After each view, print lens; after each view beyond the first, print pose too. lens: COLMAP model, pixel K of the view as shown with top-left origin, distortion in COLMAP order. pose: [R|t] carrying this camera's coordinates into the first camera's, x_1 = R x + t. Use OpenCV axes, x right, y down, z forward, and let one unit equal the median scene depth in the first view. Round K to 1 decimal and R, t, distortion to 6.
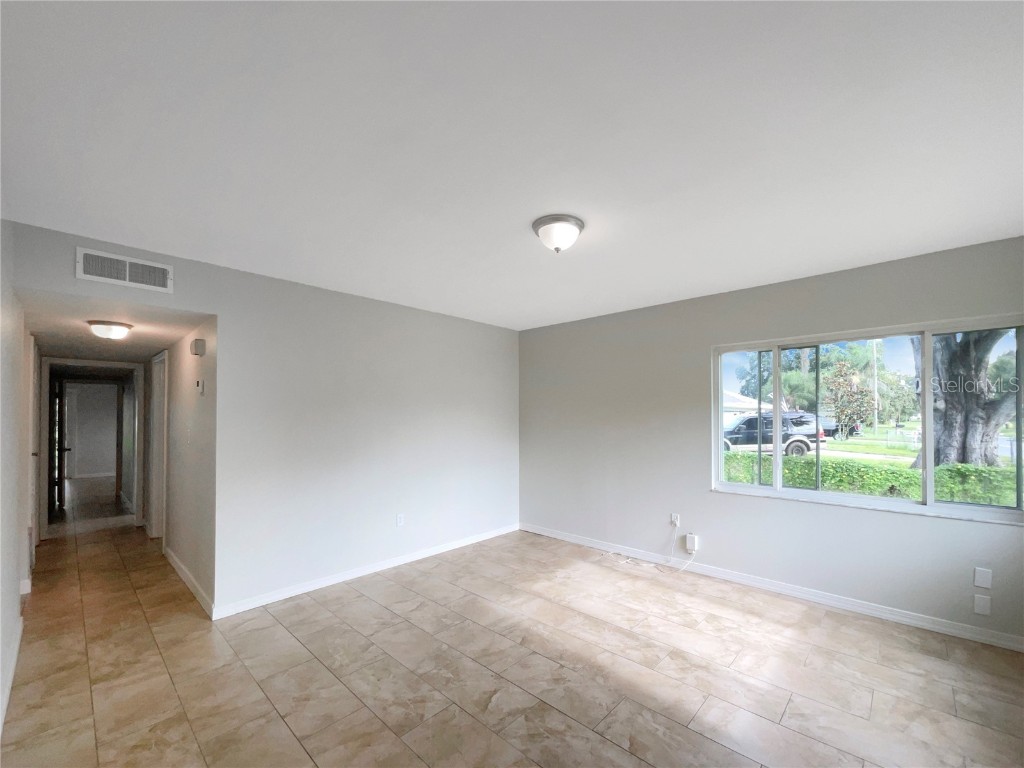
lens RADIAL K [[432.1, 0, 515.6], [0, 432.1, 418.7], [0, 0, 1]] dist [-0.007152, 0.000378]
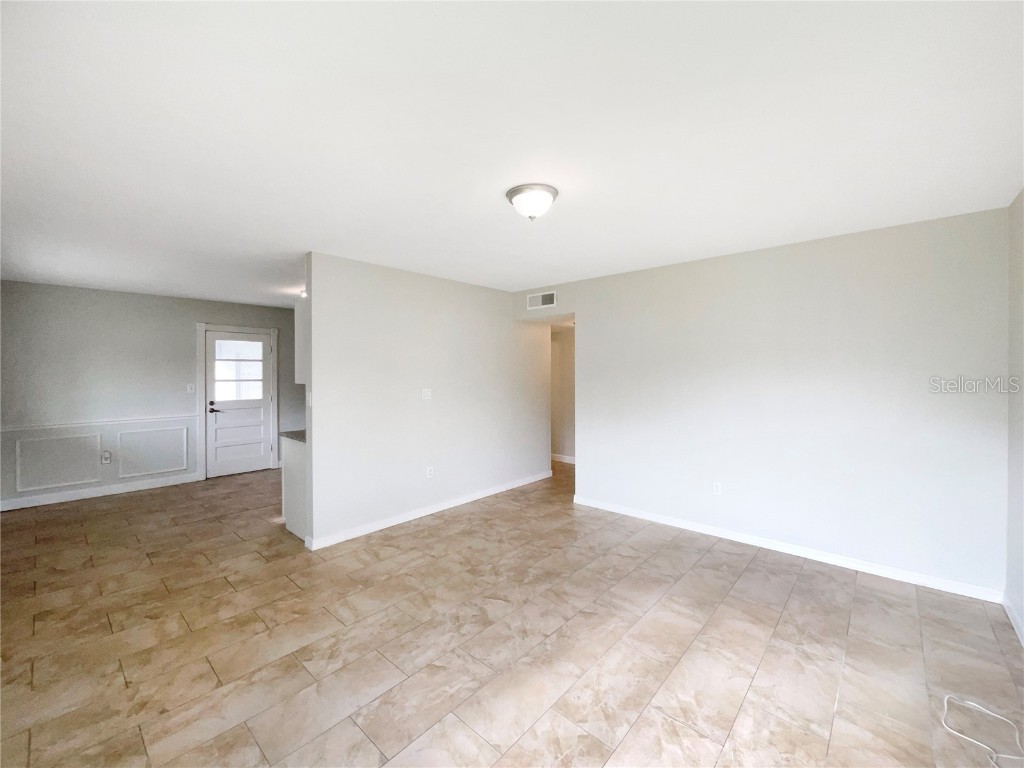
lens RADIAL K [[410.0, 0, 493.2], [0, 410.0, 385.7], [0, 0, 1]] dist [-0.001879, 0.000302]
pose [[-0.003880, 0.039104, -0.999228, 0.847534], [0.003130, 0.999231, 0.039092, -0.033565], [0.999988, -0.002976, -0.003999, 0.724055]]
